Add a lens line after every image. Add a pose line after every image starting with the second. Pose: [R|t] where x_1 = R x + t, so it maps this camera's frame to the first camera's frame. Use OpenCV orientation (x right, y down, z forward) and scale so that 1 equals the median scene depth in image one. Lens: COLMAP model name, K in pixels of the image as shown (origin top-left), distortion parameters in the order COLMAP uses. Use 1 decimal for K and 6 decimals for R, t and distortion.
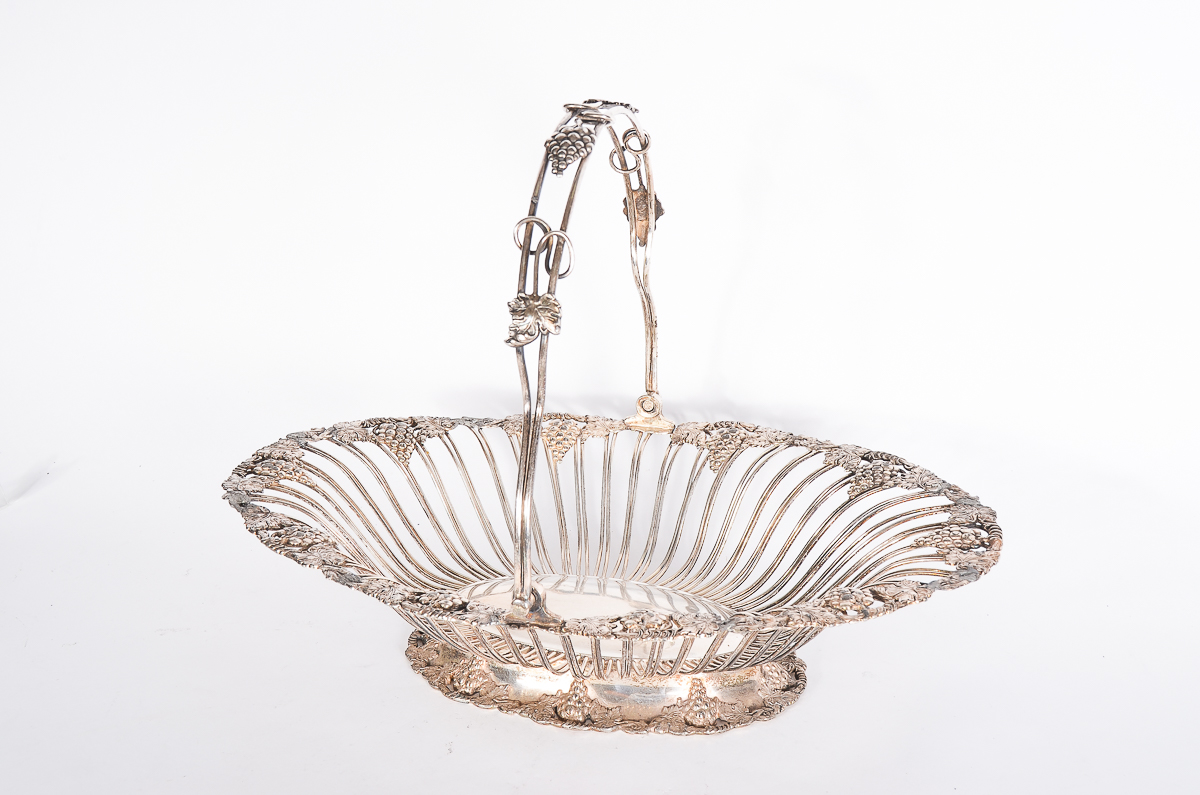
lens RADIAL K [[1694.4, 0, 600.0], [0, 1694.4, 397.5], [0, 0, 1]] dist [0.014834, -0.002470]
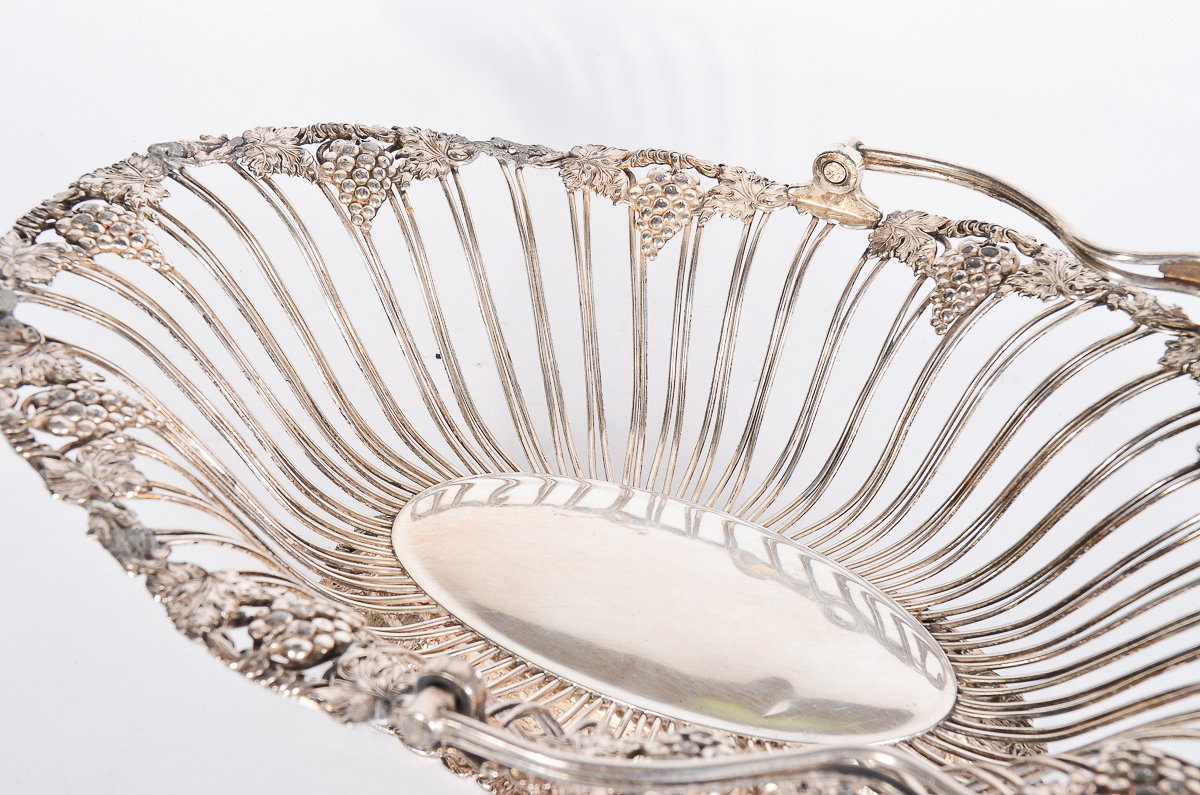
lens RADIAL K [[1983.5, 0, 600.0], [0, 1983.5, 397.5], [0, 0, 1]] dist [0.132196, -0.162845]
pose [[0.982521, 0.147407, -0.113681, 0.037832], [-0.111990, 0.955884, 0.271560, -0.088559], [0.148695, -0.254082, 0.955684, 0.396935]]
